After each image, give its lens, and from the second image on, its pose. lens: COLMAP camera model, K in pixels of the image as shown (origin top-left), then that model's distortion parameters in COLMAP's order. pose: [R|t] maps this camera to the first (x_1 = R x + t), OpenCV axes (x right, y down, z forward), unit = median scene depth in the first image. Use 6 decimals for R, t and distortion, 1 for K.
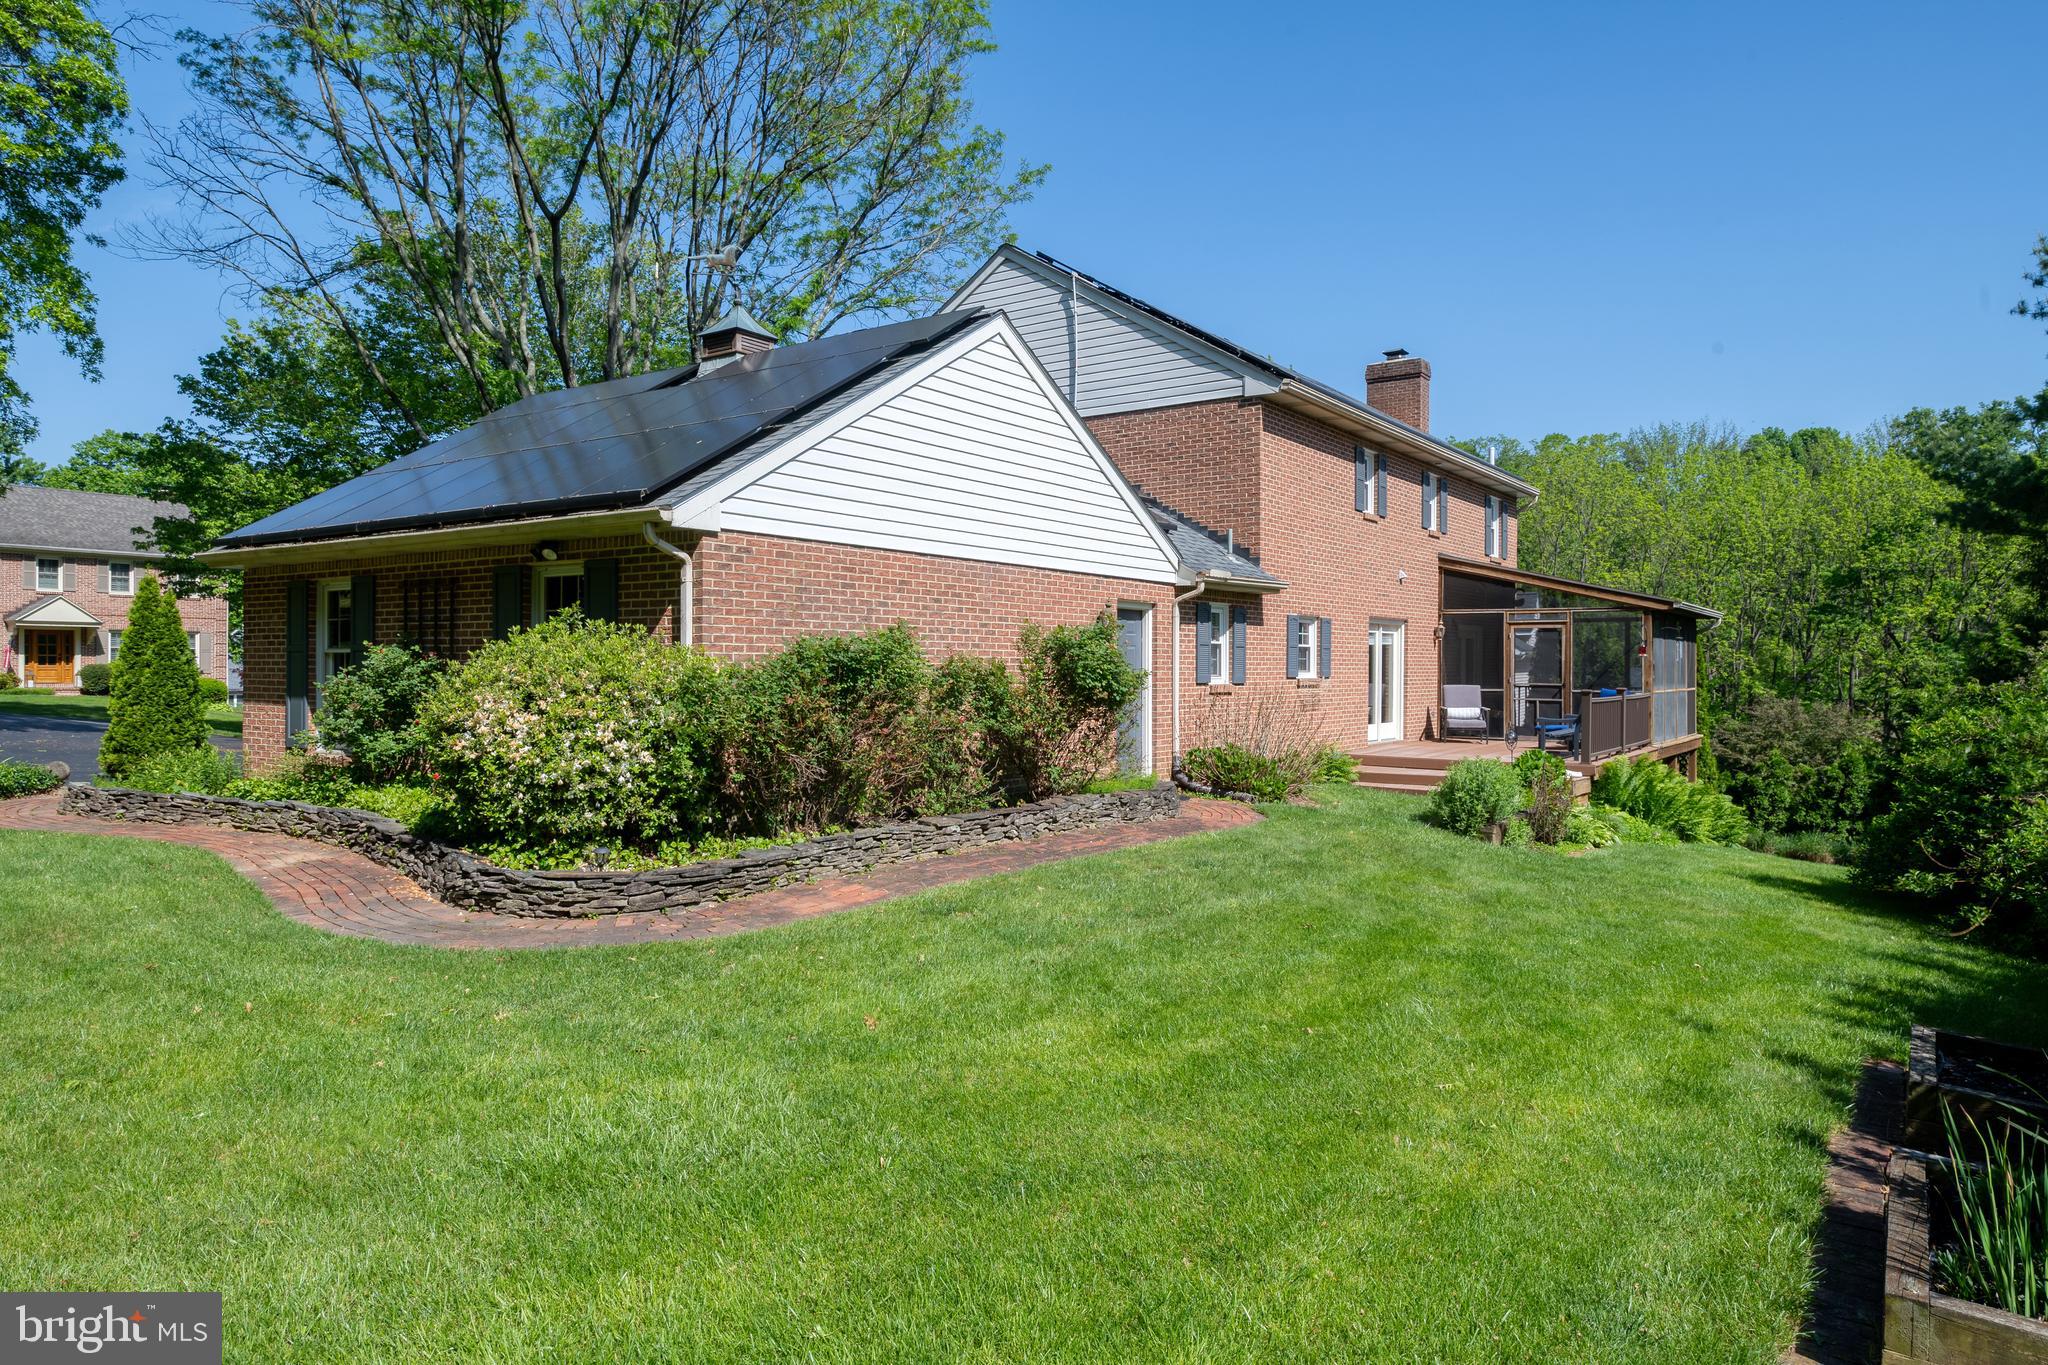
lens RADIAL K [[1253.9, 0, 972.0], [0, 1253.9, 676.0], [0, 0, 1]] dist [0.000303, 0.000029]
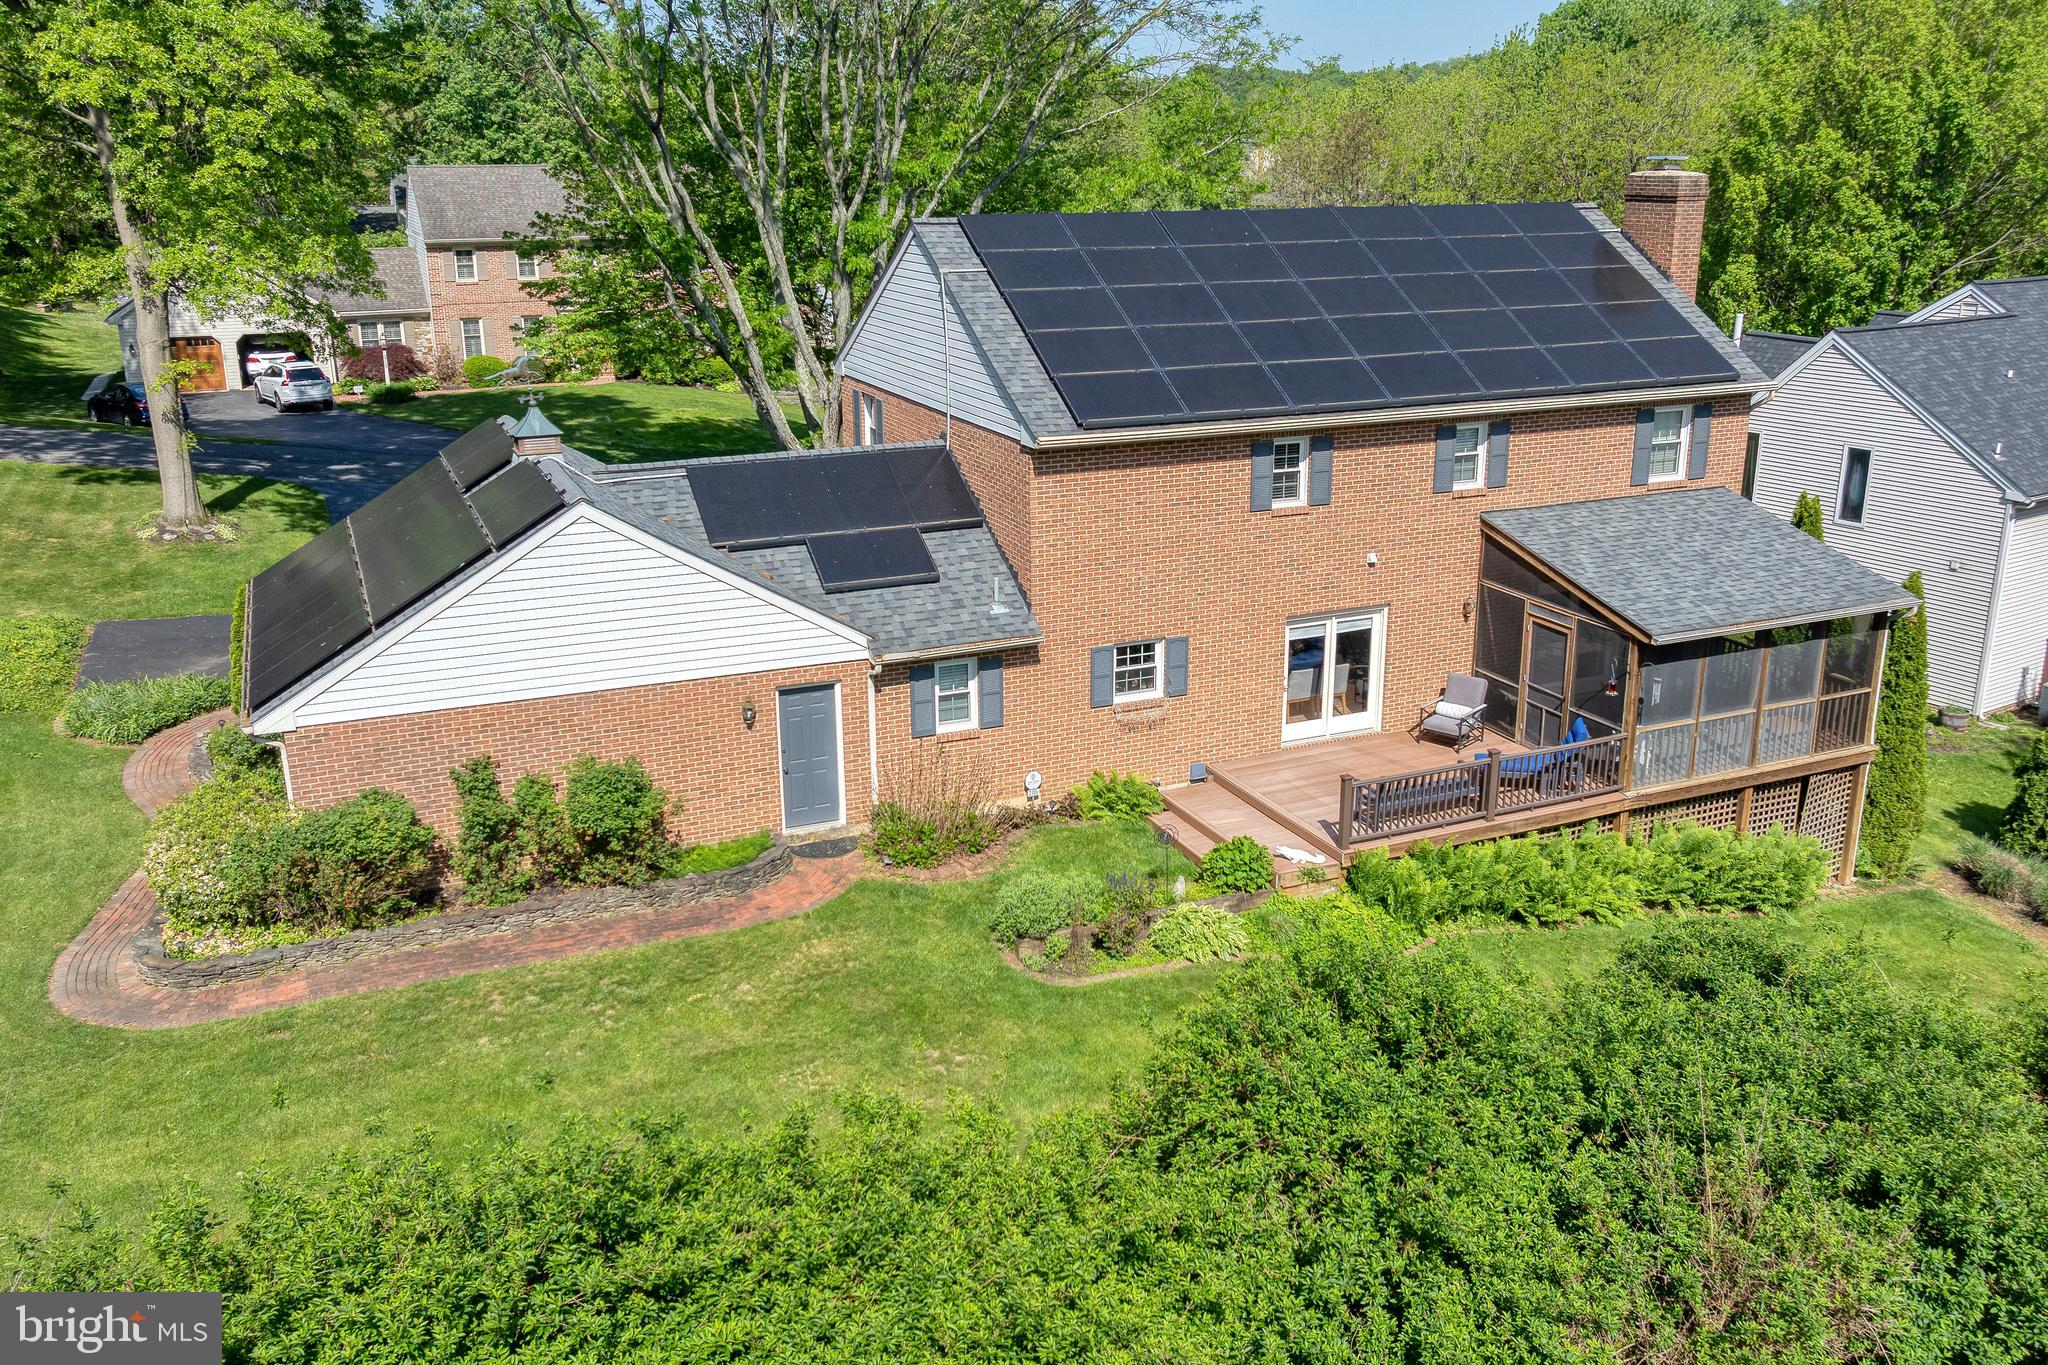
lens RADIAL K [[1699.1, 0, 1024.0], [0, 1699.1, 682.5], [0, 0, 1]] dist [-0.000909, 0.004720]
pose [[0.862649, 0.134735, -0.487528, 0.982974], [0.015742, 0.956250, 0.292127, -0.473222], [0.505559, -0.259678, 0.822787, -0.172121]]
